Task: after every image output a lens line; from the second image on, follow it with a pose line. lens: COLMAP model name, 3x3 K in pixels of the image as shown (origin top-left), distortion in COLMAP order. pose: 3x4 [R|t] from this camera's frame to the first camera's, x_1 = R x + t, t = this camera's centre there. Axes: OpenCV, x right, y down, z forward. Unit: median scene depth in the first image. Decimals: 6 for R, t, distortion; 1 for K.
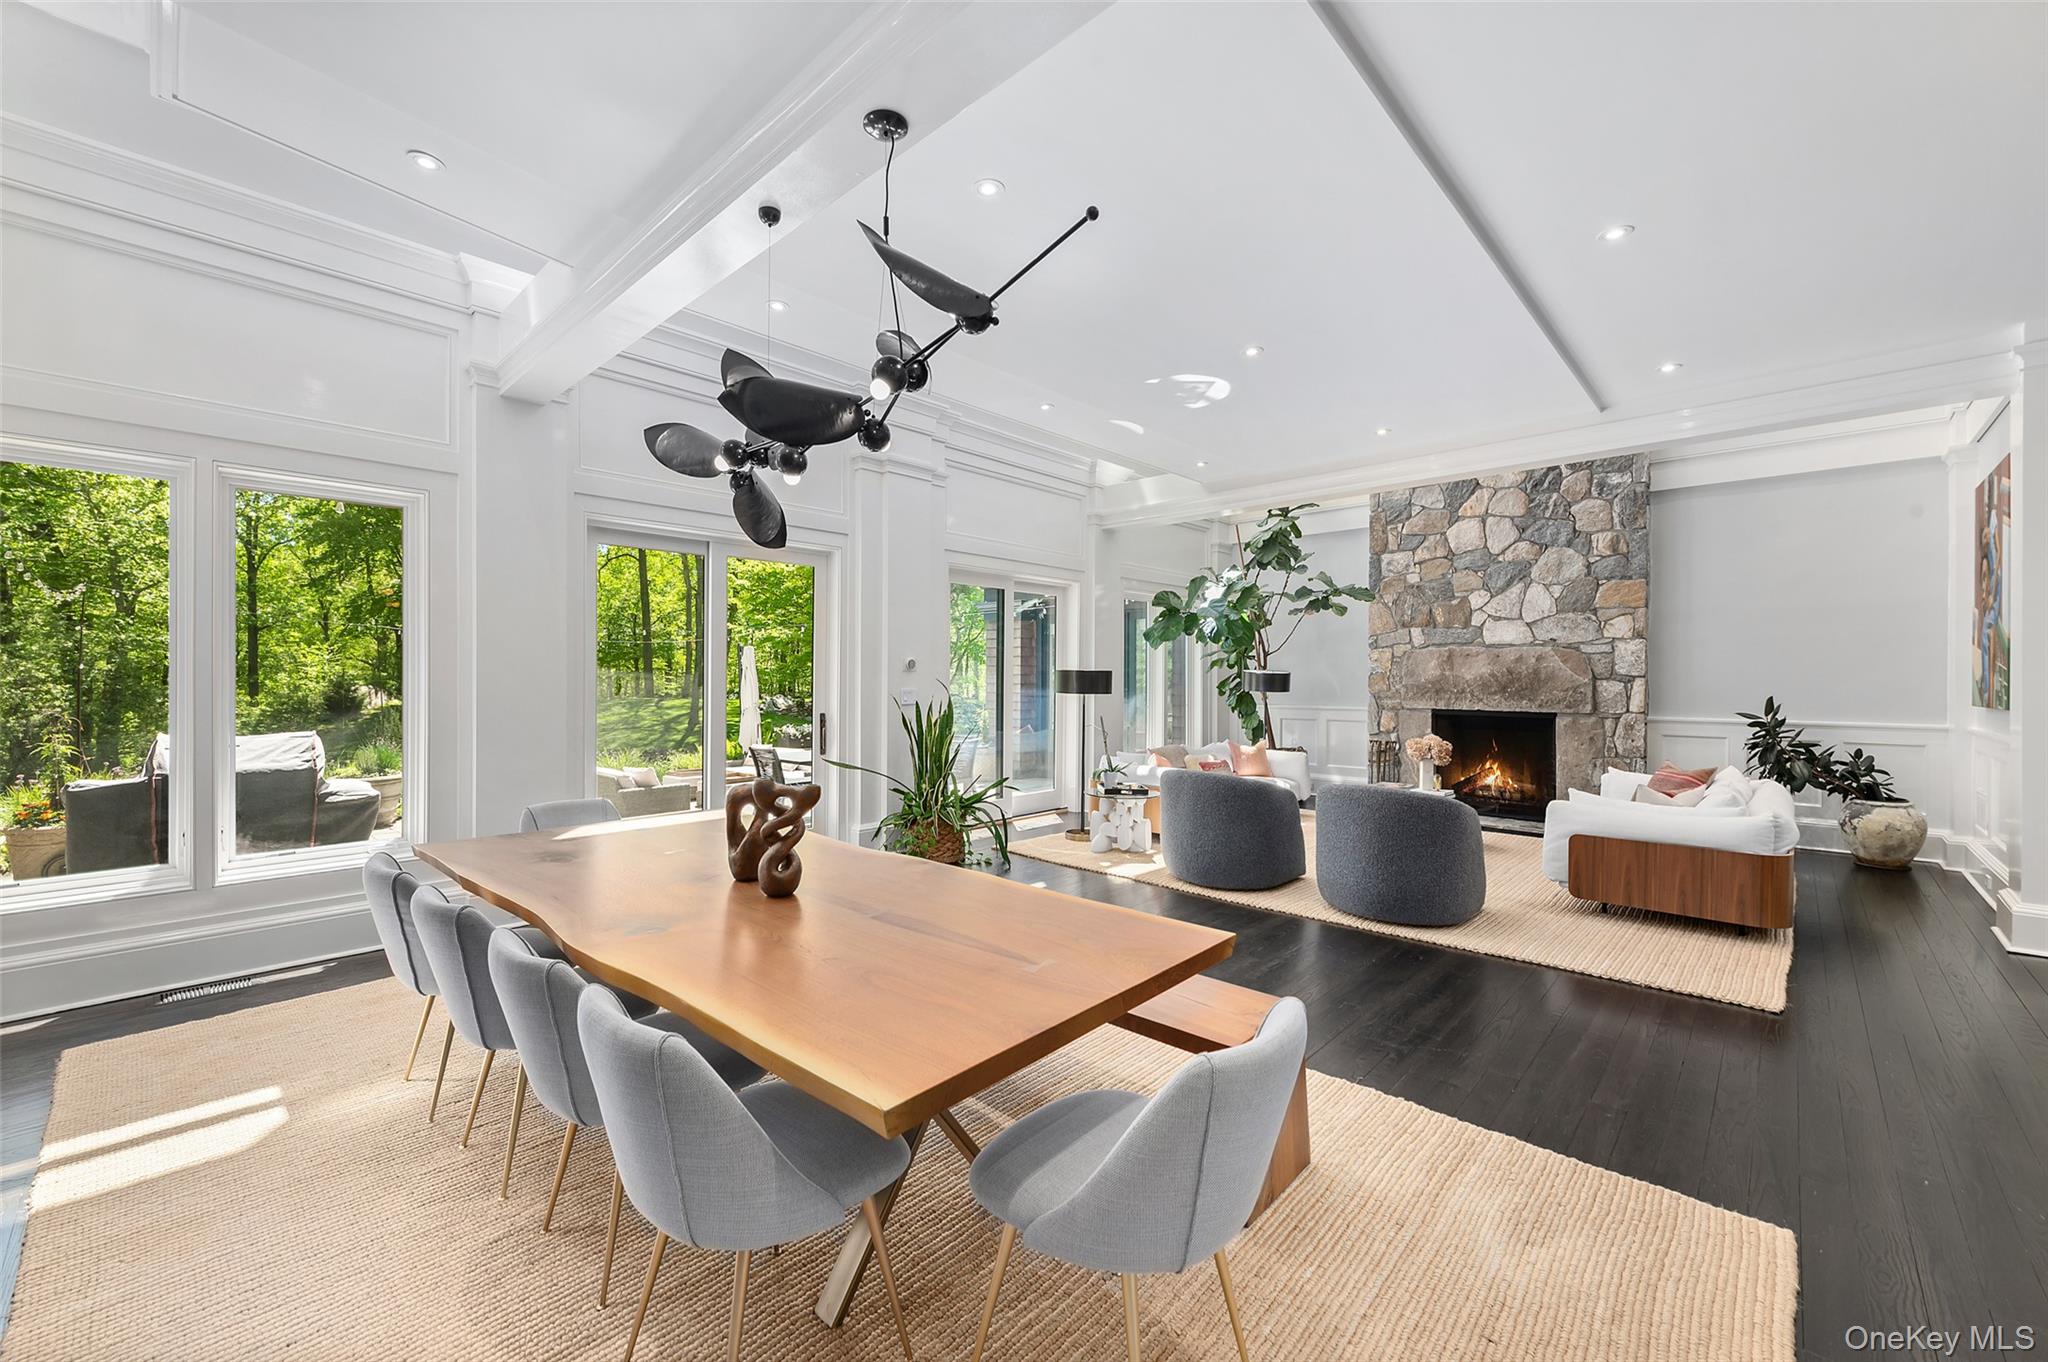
lens RADIAL K [[793.1, 0, 1020.0], [0, 793.1, 671.1], [0, 0, 1]] dist [0.011130, -0.002498]
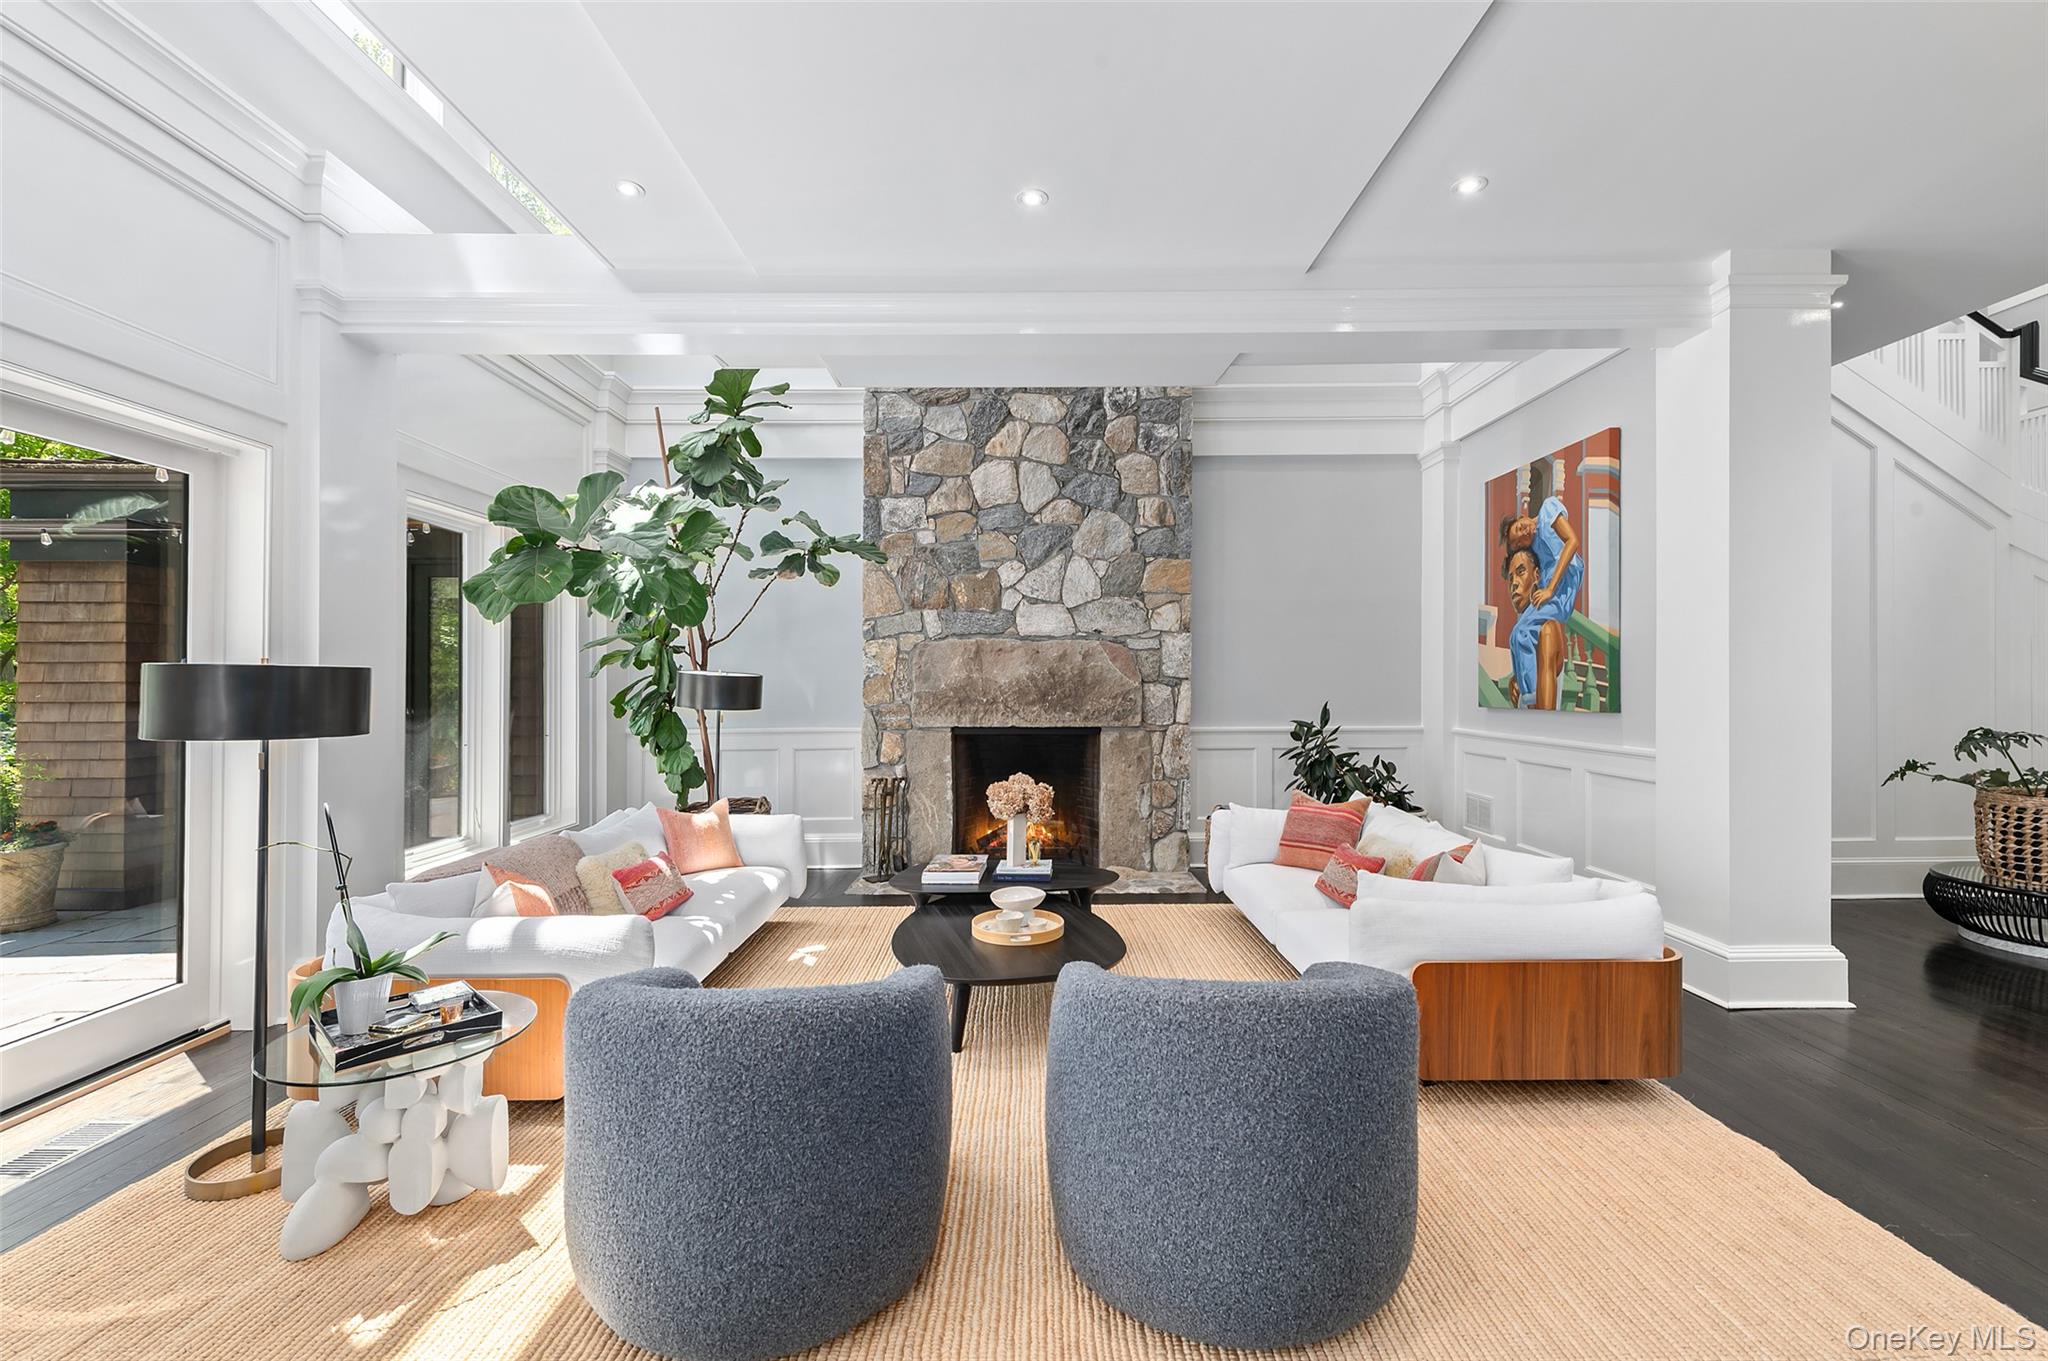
lens RADIAL K [[844.0, 0, 1021.3], [0, 844.0, 678.6], [0, 0, 1]] dist [0.006346, -0.001045]
pose [[0.725355, -0.003111, 0.688368, 0.059976], [0.002185, 0.999995, 0.002217, 0.003878], [-0.688372, -0.000104, 0.725358, 0.471616]]
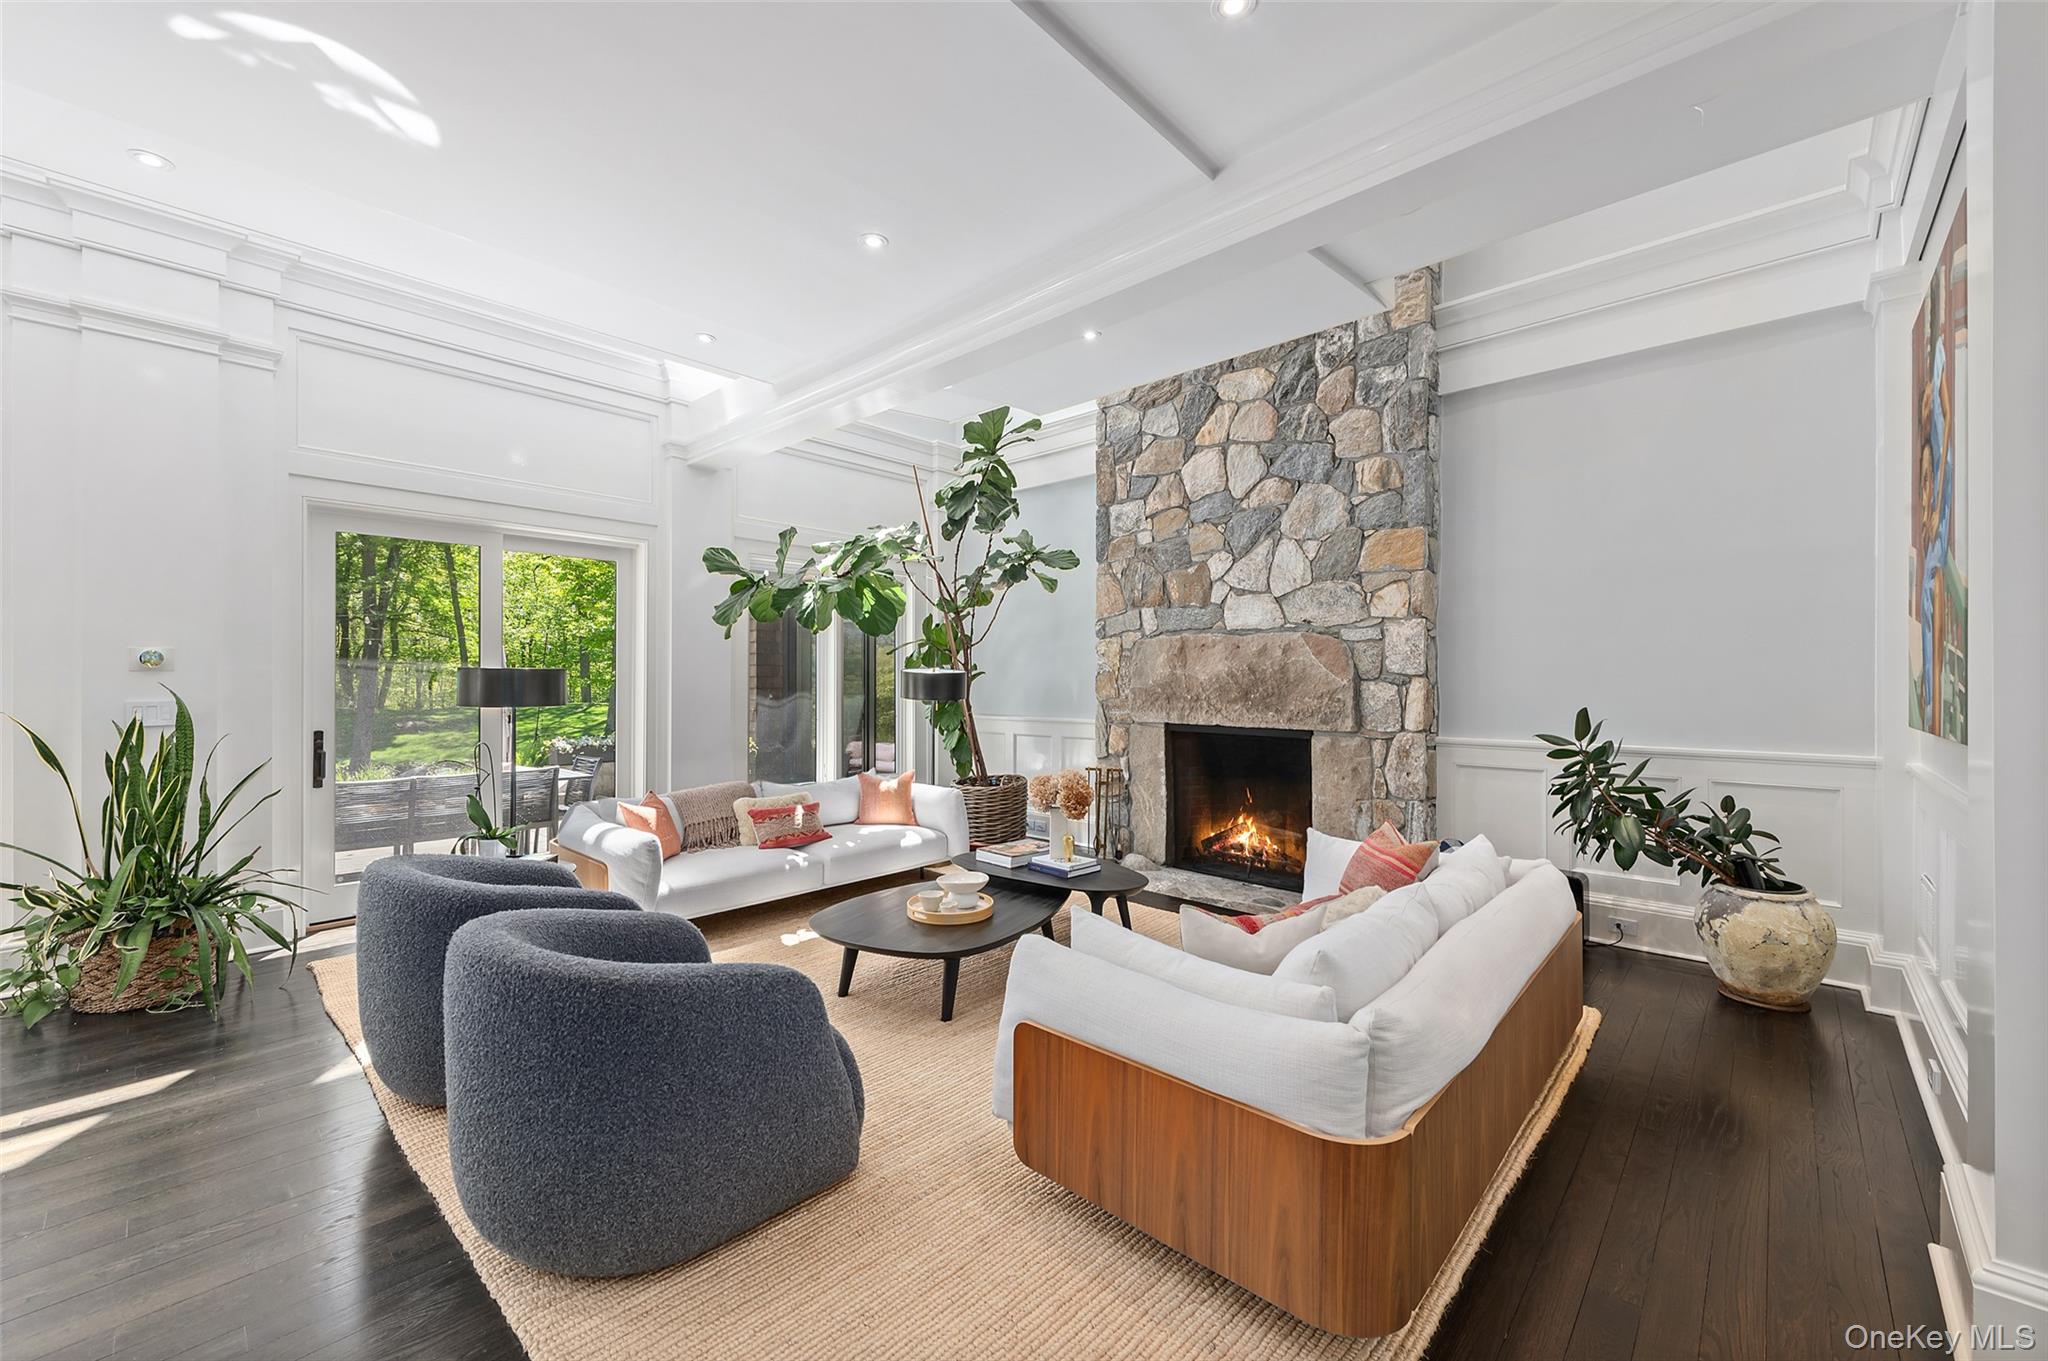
lens RADIAL K [[793.1, 0, 1010.3], [0, 793.1, 672.2], [0, 0, 1]] dist [0.011130, -0.002498]
pose [[0.999992, -0.002049, 0.003532, 0.423241], [0.002057, 0.999996, -0.002092, 0.004127], [-0.003528, 0.002100, 0.999992, 0.336387]]
